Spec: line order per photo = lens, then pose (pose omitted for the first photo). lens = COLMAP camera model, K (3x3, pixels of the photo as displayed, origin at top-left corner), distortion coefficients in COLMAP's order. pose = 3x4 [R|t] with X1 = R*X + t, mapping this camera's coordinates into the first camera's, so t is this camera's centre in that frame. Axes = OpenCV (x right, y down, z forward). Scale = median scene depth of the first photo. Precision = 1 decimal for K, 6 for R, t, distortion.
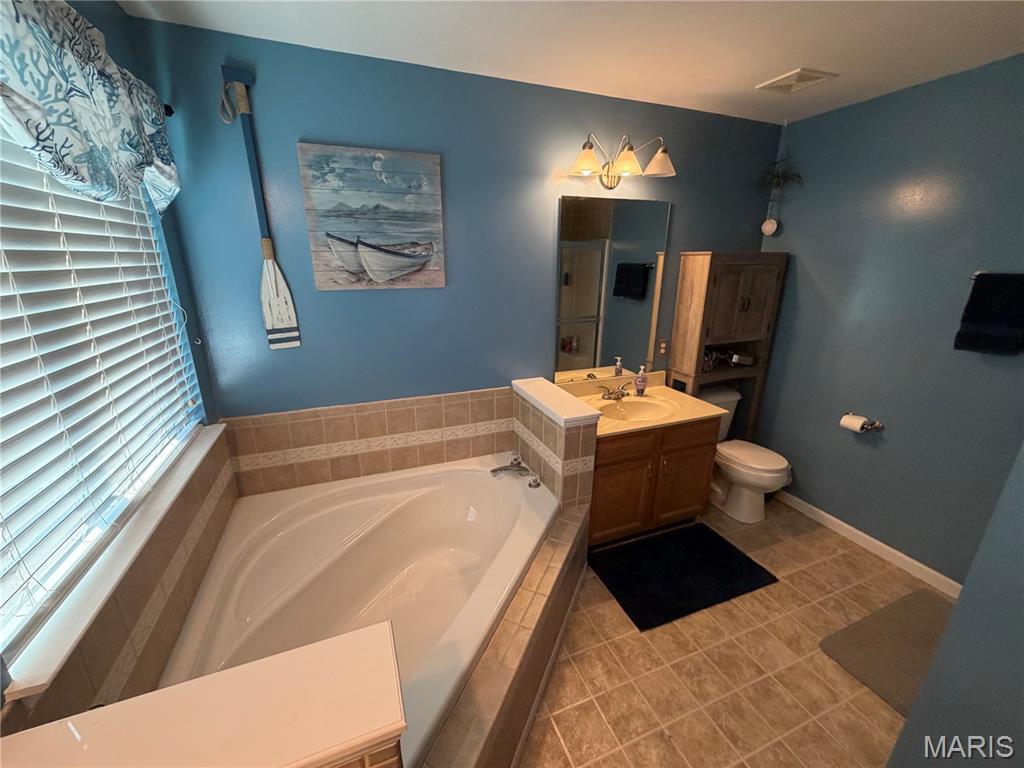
lens RADIAL K [[412.3, 0, 508.5], [0, 412.3, 384.9], [0, 0, 1]] dist [0.008292, -0.000534]
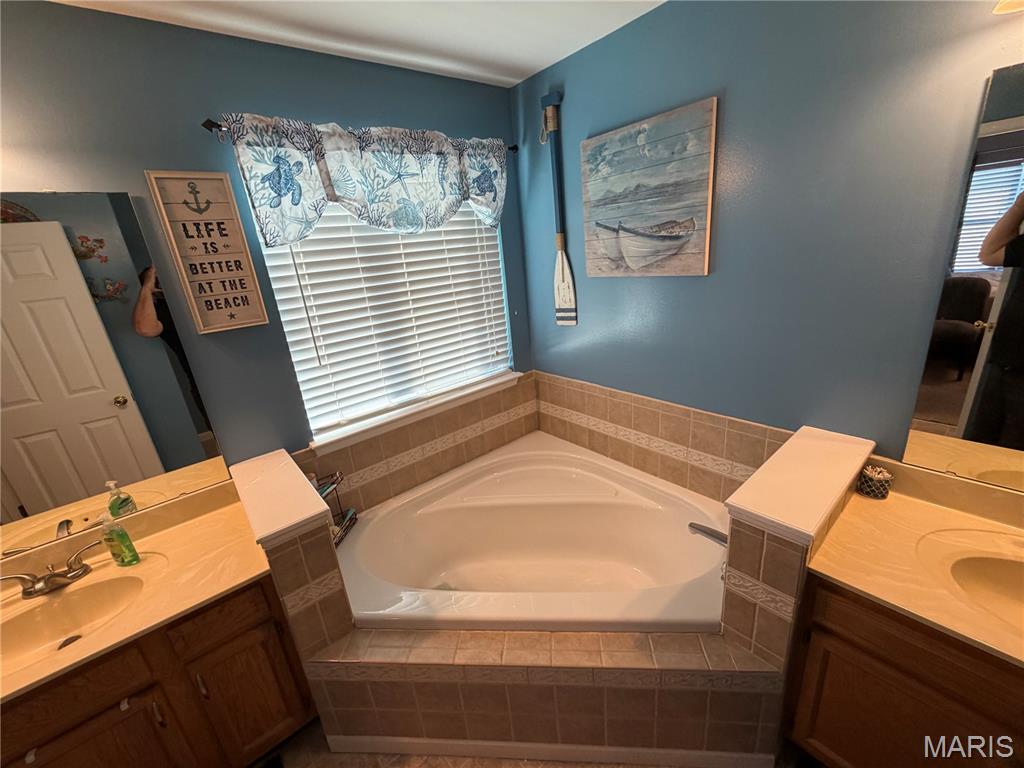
lens RADIAL K [[412.3, 0, 508.5], [0, 412.3, 384.9], [0, 0, 1]] dist [0.008292, -0.000534]
pose [[0.311364, 0.271446, -0.910697, 0.540643], [-0.189154, 0.956862, 0.220535, -0.156917], [0.931275, 0.103595, 0.349277, 0.455305]]
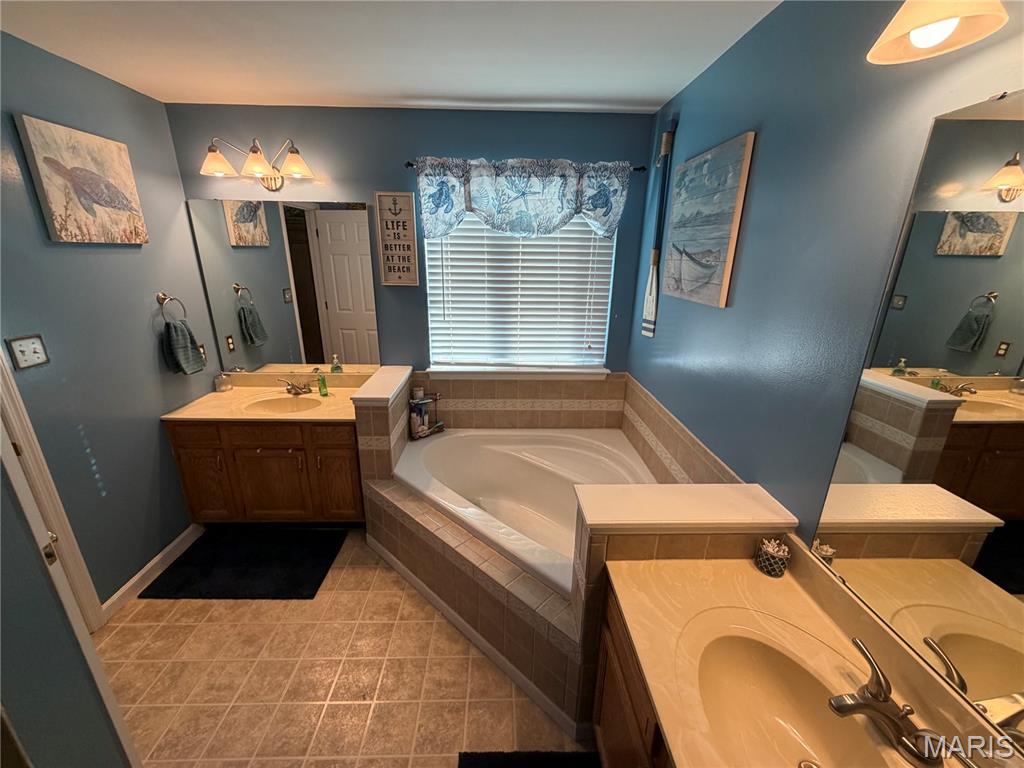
lens RADIAL K [[412.3, 0, 508.5], [0, 412.3, 384.9], [0, 0, 1]] dist [0.008292, -0.000534]
pose [[-0.340872, 0.280749, -0.897210, 0.780485], [-0.295055, 0.874197, 0.385646, -0.322297], [0.892608, 0.396182, -0.215153, 0.965290]]
